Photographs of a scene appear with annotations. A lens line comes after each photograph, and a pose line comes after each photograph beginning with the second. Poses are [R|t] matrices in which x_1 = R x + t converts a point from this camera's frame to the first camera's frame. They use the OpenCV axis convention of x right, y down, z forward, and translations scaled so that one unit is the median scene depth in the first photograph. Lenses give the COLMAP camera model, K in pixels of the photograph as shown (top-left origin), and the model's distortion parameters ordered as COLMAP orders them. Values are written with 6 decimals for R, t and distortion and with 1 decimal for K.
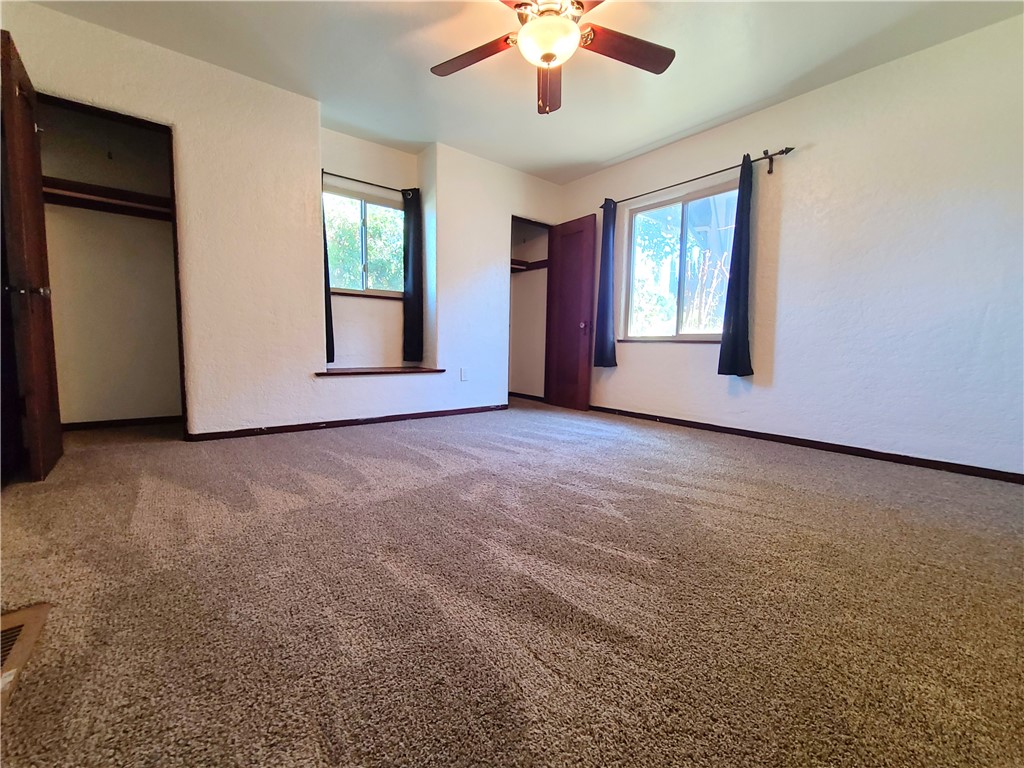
lens RADIAL K [[425.5, 0, 504.3], [0, 425.5, 386.1], [0, 0, 1]] dist [0.000602, -0.002806]
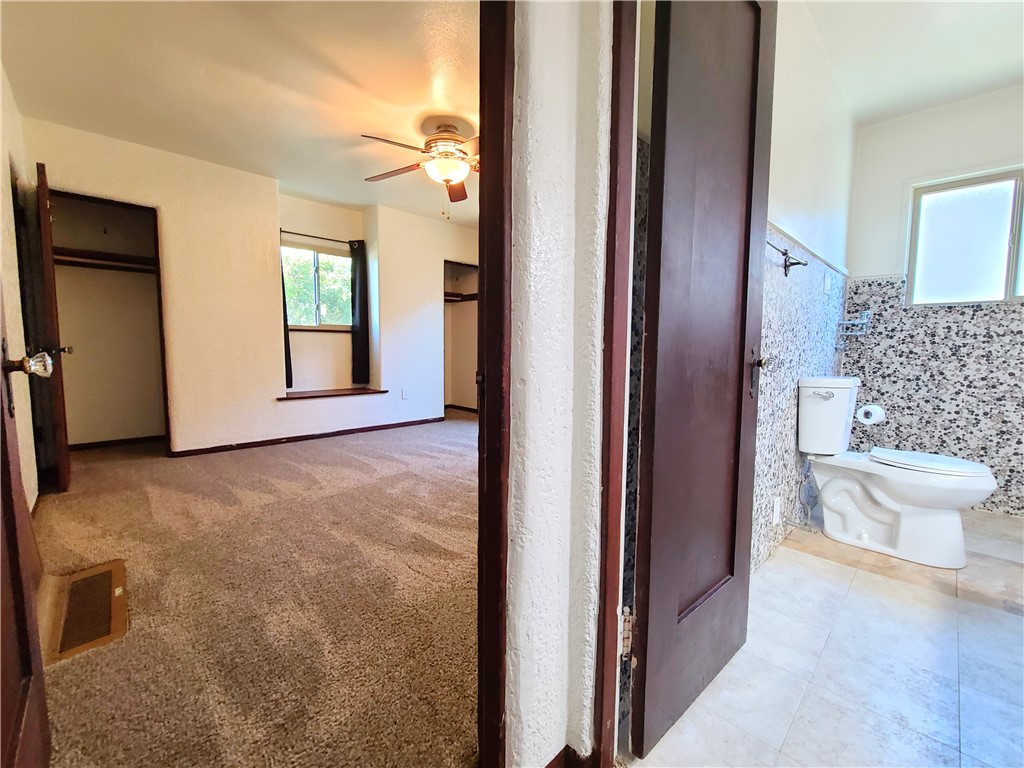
lens RADIAL K [[425.5, 0, 503.3], [0, 425.5, 382.7], [0, 0, 1]] dist [0.000602, -0.002806]
pose [[0.996102, -0.017882, 0.086375, 0.137553], [0.019166, 0.999717, -0.014064, -0.062276], [-0.086099, 0.015664, 0.996163, -0.379071]]
